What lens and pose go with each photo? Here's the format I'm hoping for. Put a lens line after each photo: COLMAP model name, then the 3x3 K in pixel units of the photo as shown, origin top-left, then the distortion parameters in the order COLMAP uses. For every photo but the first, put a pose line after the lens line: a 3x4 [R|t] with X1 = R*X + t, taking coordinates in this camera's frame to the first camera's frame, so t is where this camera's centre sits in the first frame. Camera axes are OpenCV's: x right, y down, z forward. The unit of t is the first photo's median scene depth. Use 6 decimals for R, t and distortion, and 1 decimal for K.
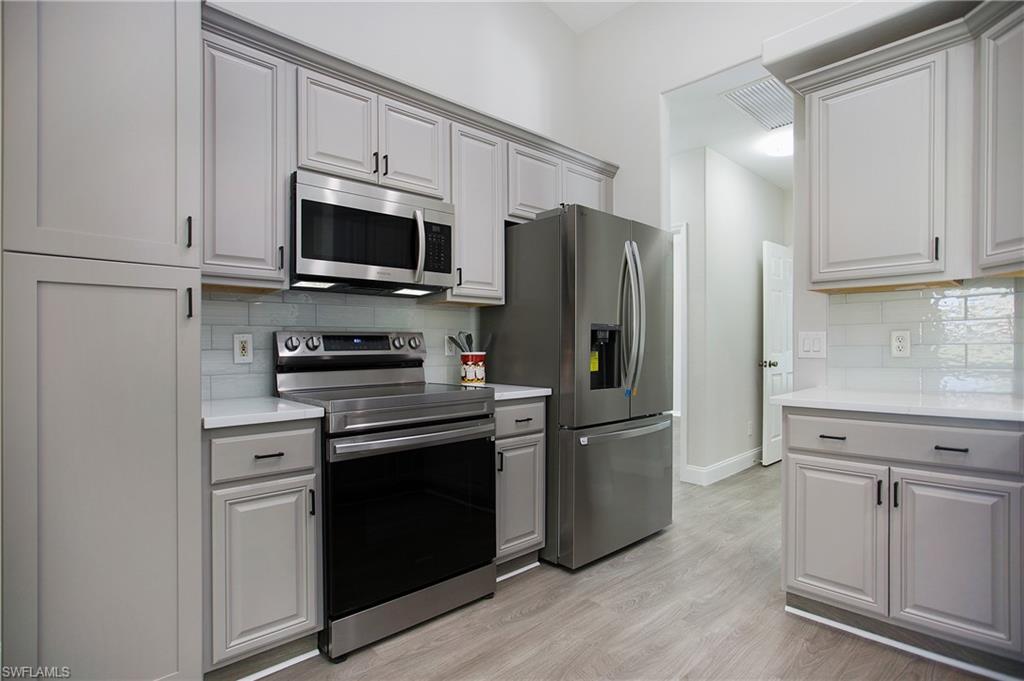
lens RADIAL K [[509.8, 0, 501.9], [0, 509.8, 348.8], [0, 0, 1]] dist [-0.062061, 0.008508]
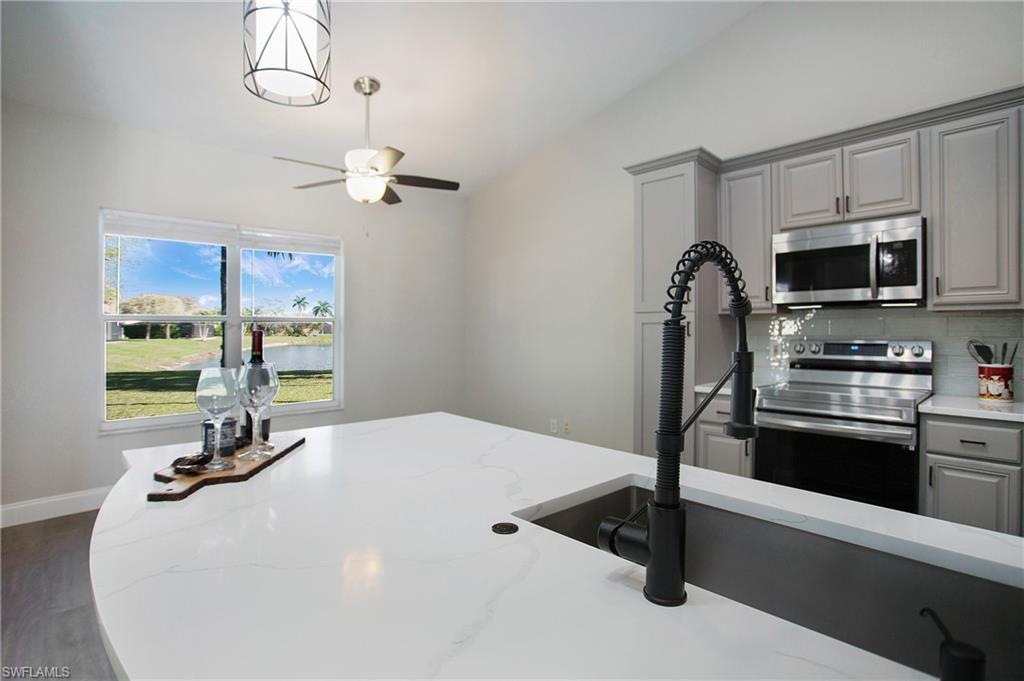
lens RADIAL K [[509.8, 0, 515.3], [0, 509.8, 325.9], [0, 0, 1]] dist [-0.062061, 0.008508]
pose [[-0.004323, -0.005071, -0.999978, 0.876162], [-0.012214, 0.999913, -0.005018, -0.050847], [0.999916, 0.012192, -0.004385, 0.186976]]
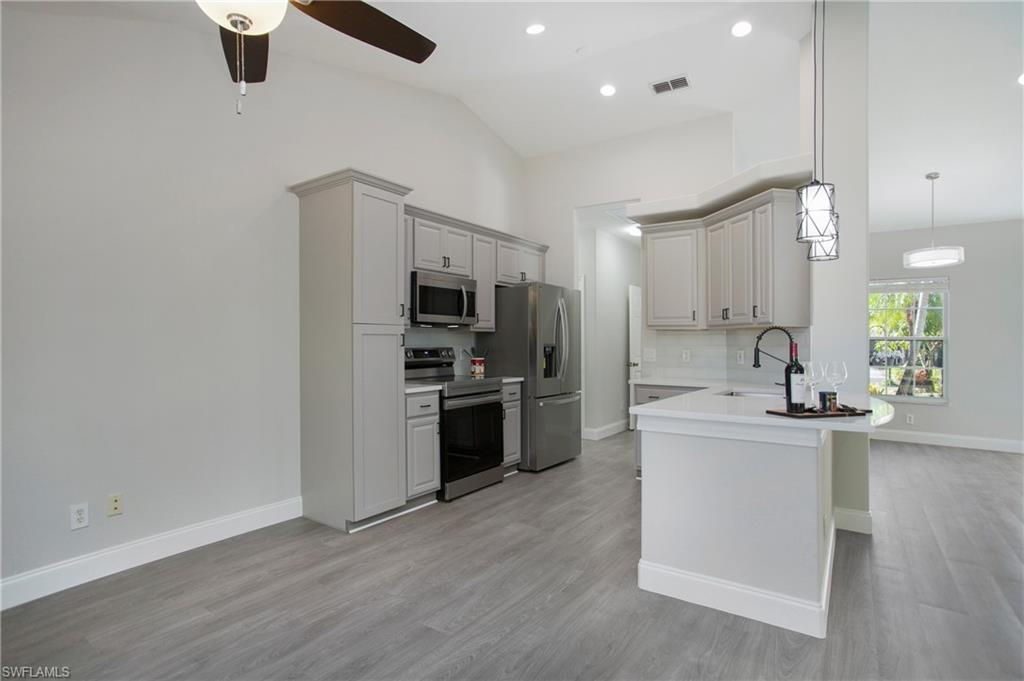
lens RADIAL K [[537.8, 0, 510.4], [0, 537.8, 338.1], [0, 0, 1]] dist [-0.025677, 0.002596]
pose [[0.968772, 0.009047, 0.247788, -0.463639], [-0.005086, 0.999849, -0.016623, -0.037567], [-0.247901, 0.014844, 0.968672, -0.964721]]
